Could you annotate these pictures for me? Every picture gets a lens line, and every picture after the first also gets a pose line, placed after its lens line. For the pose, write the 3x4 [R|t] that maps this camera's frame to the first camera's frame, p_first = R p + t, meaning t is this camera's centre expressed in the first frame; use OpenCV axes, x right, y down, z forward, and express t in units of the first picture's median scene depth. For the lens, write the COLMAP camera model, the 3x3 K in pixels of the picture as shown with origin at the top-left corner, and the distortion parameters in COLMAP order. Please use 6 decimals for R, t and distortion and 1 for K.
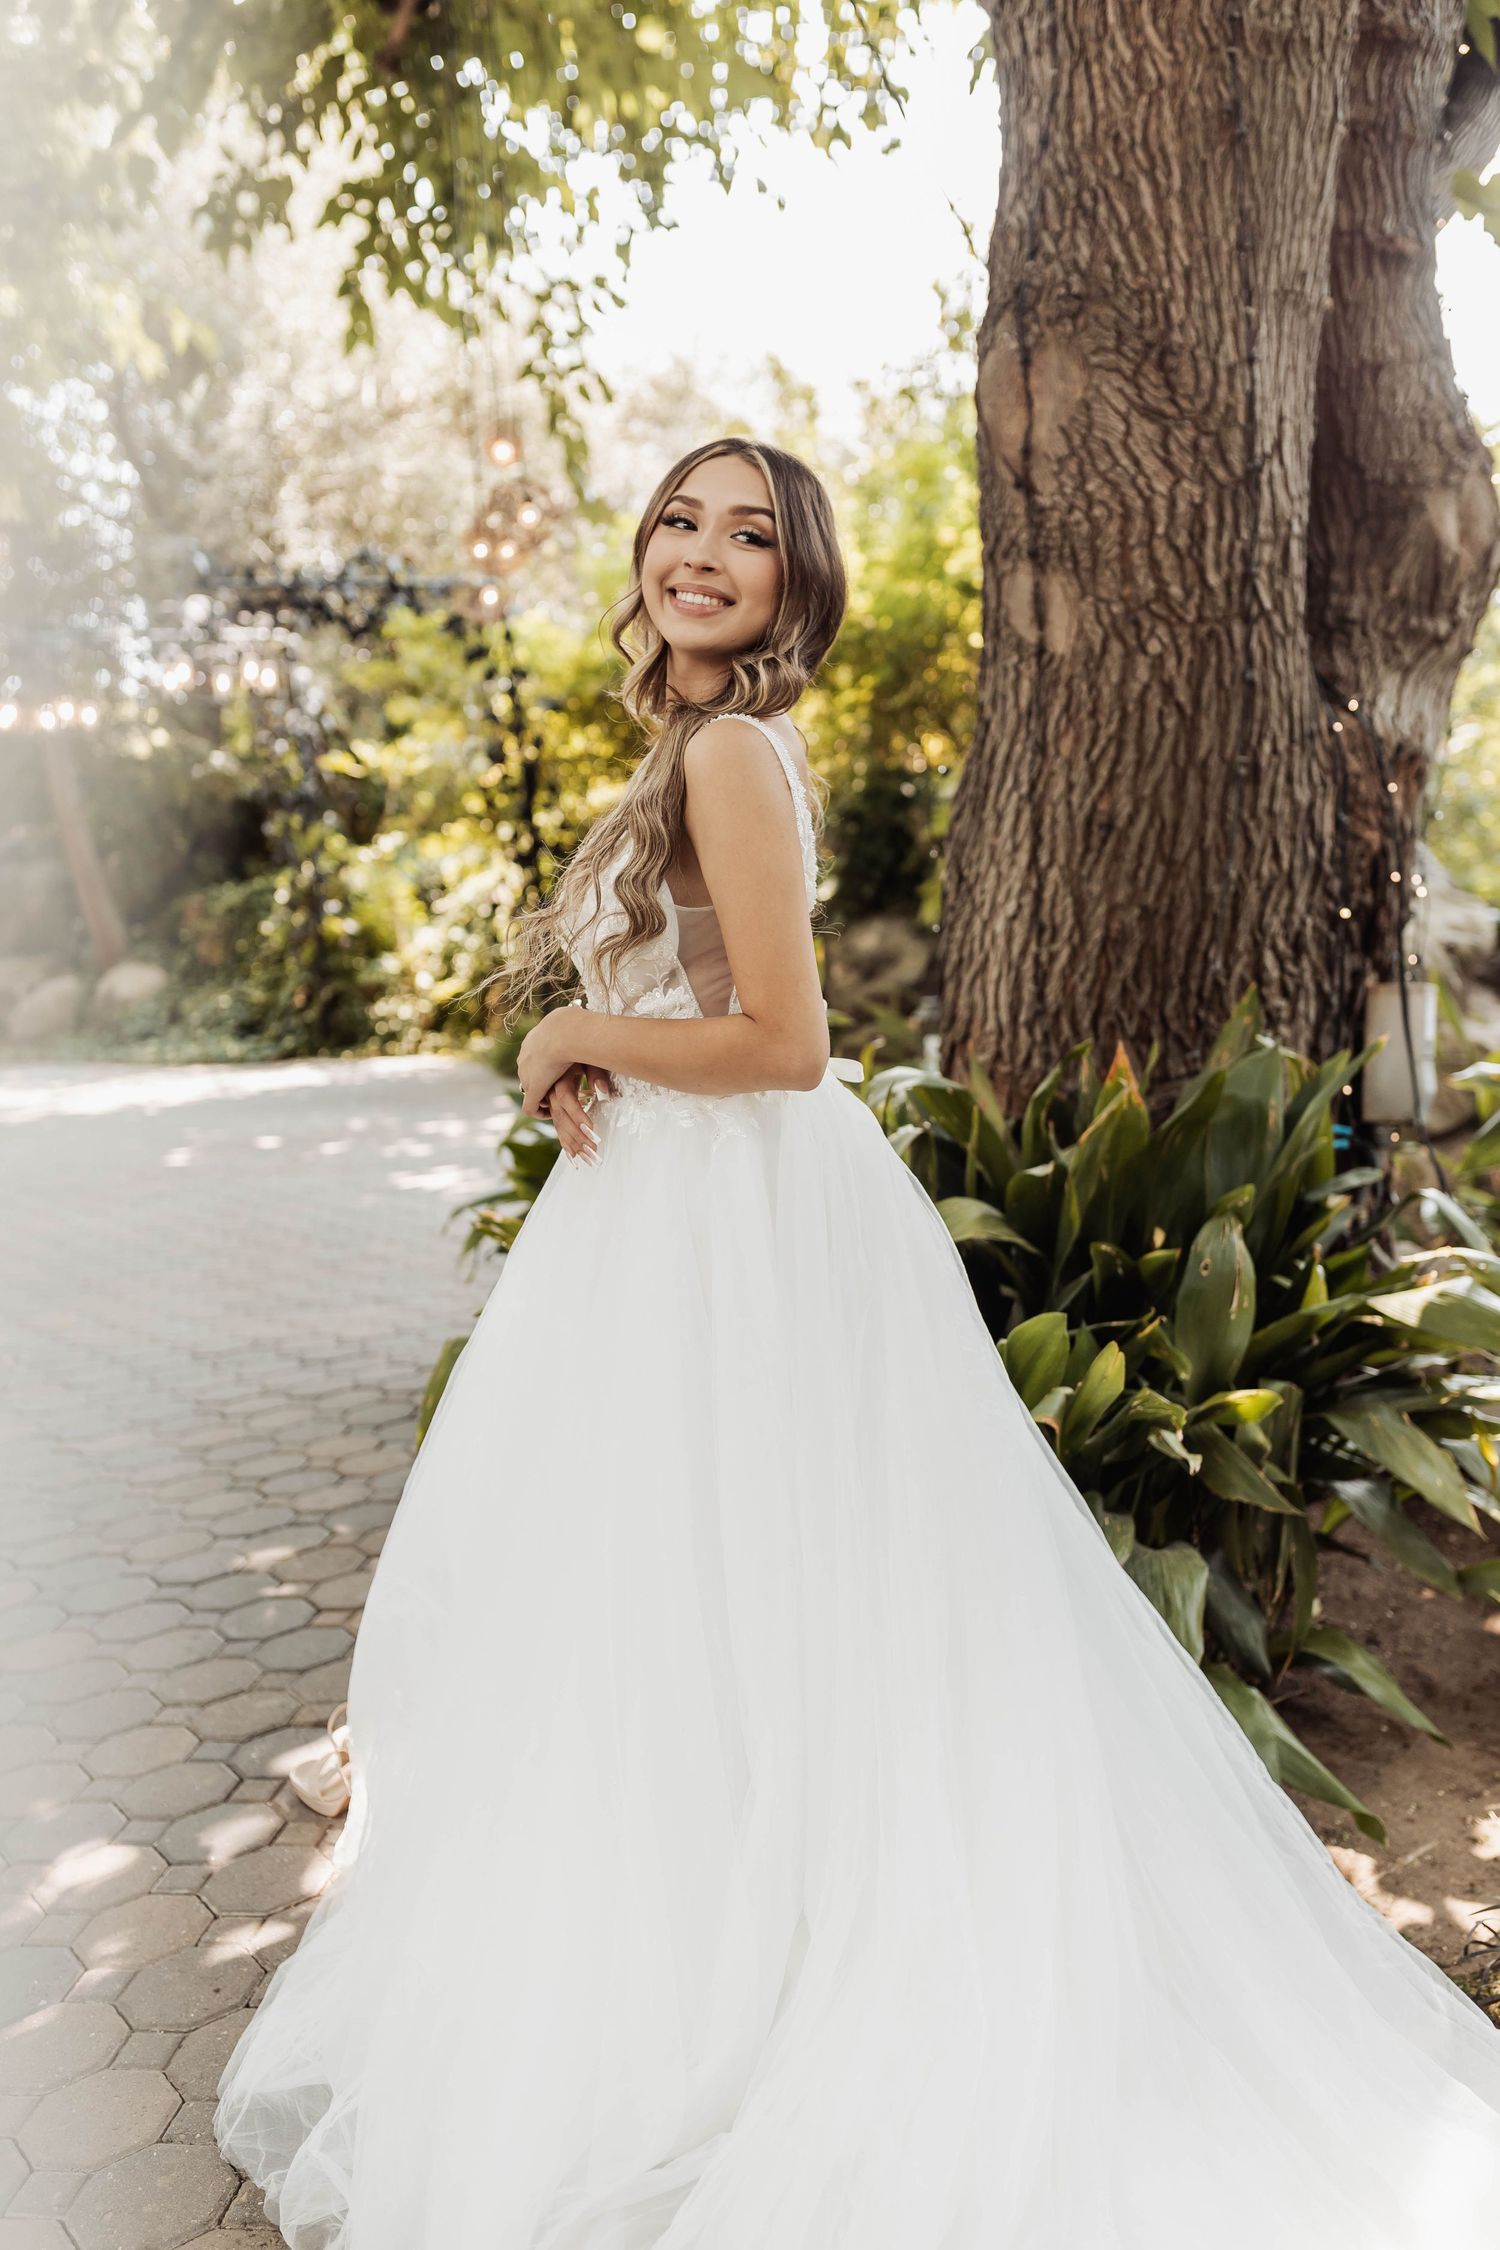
lens RADIAL K [[2216.9, 0, 744.5], [0, 2216.9, 1125.2], [0, 0, 1]] dist [0.012142, 0.000000]
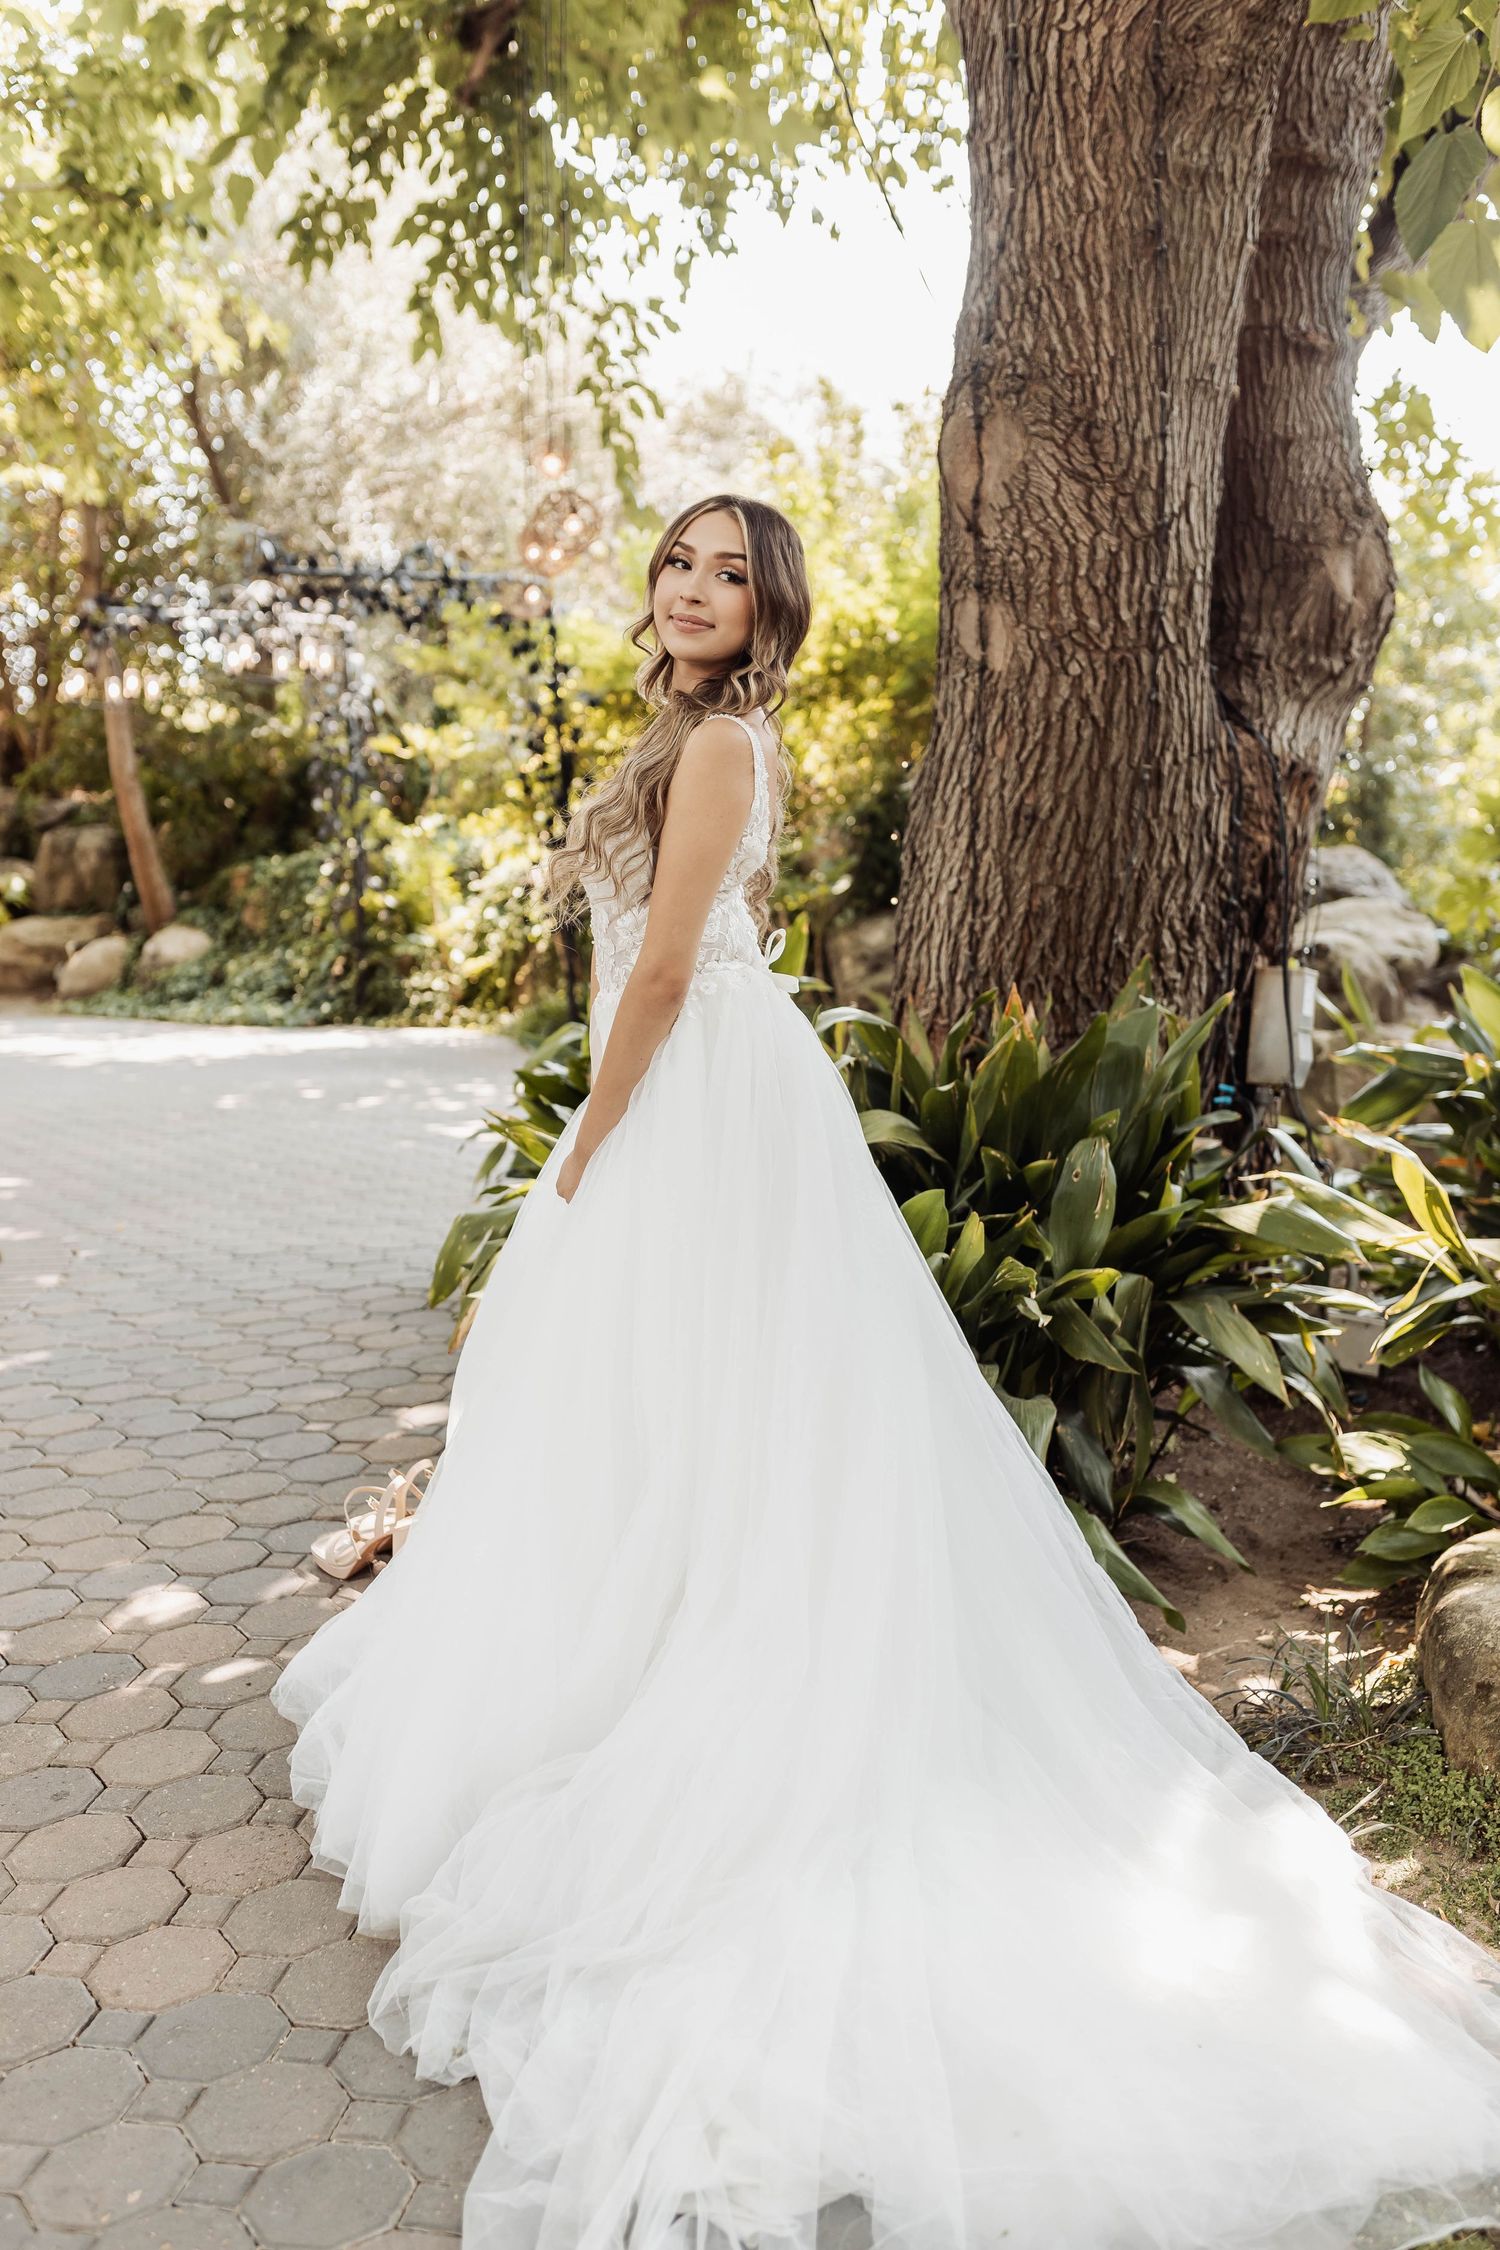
lens RADIAL K [[2216.9, 0, 755.4], [0, 2216.9, 1124.8], [0, 0, 1]] dist [0.012142, 0.000000]
pose [[0.998645, 0.051570, -0.007038, 0.028880], [-0.051593, 0.998663, -0.003250, 0.037616], [0.006861, 0.003609, 0.999970, -0.173086]]
